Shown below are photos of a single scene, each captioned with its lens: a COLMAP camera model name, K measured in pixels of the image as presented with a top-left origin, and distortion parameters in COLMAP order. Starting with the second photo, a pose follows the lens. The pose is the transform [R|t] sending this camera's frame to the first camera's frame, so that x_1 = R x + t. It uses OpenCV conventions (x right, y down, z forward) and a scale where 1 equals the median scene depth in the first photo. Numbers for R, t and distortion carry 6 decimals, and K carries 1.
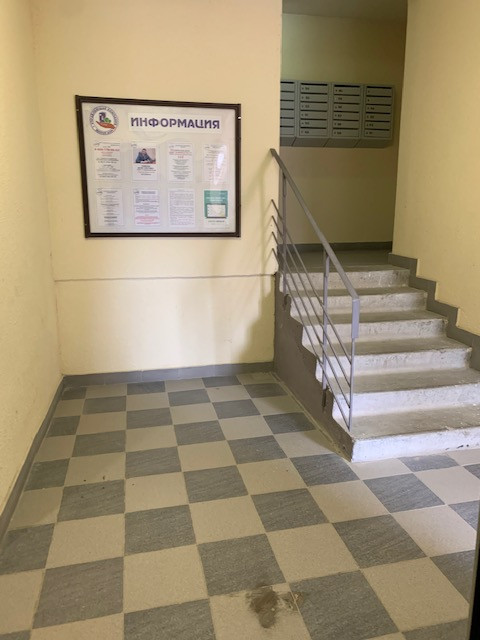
lens RADIAL K [[491.5, 0, 243.8], [0, 491.5, 319.5], [0, 0, 1]] dist [0.030690, -0.003396]
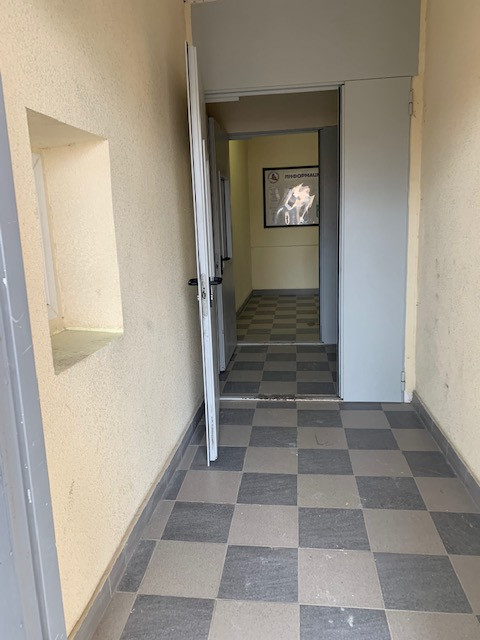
lens RADIAL K [[491.5, 0, 243.8], [0, 491.5, 319.5], [0, 0, 1]] dist [0.030690, -0.003396]
pose [[0.936787, 0.034203, -0.348225, 0.113038], [-0.035797, 0.999357, 0.001857, 0.072429], [0.348064, 0.010725, 0.937409, -0.329436]]
